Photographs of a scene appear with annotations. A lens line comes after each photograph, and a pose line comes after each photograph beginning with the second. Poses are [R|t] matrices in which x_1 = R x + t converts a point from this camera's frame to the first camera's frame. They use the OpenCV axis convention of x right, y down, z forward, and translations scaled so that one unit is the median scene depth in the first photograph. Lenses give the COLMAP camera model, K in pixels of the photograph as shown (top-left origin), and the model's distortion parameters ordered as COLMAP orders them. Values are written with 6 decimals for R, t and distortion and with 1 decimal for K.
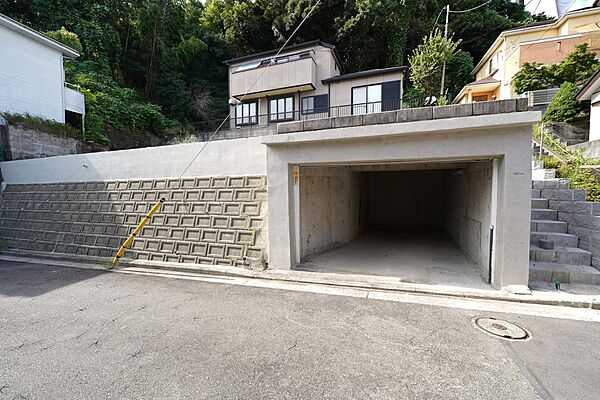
lens RADIAL K [[241.7, 0, 298.1], [0, 241.7, 198.9], [0, 0, 1]] dist [-0.002597, 0.000060]
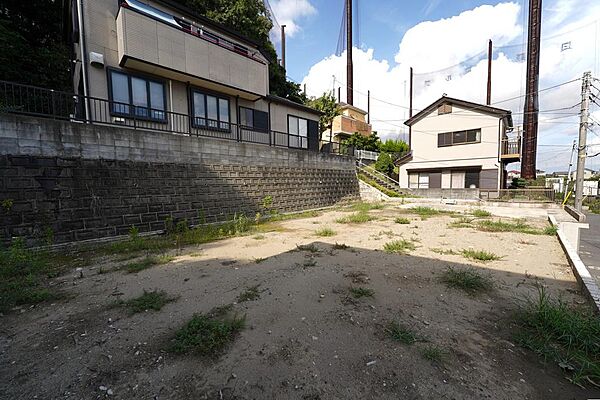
lens RADIAL K [[241.7, 0, 298.1], [0, 241.7, 198.9], [0, 0, 1]] dist [-0.002597, 0.000060]
pose [[0.407459, -0.070281, 0.910515, -0.840511], [0.058383, 0.996999, 0.050831, -0.217494], [-0.911355, 0.032447, 0.410340, 0.733828]]
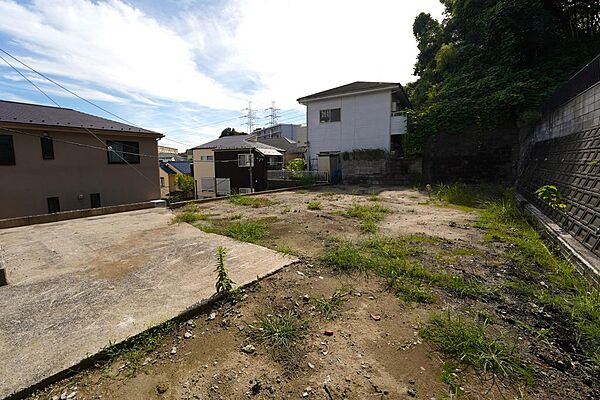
lens RADIAL K [[254.3, 0, 282.5], [0, 254.3, 188.8], [0, 0, 1]] dist [-0.001239, 0.000038]
pose [[-0.297694, 0.103347, -0.949051, 0.504395], [-0.027821, 0.992762, 0.116833, -0.226560], [0.954256, 0.061184, -0.292664, 0.859830]]
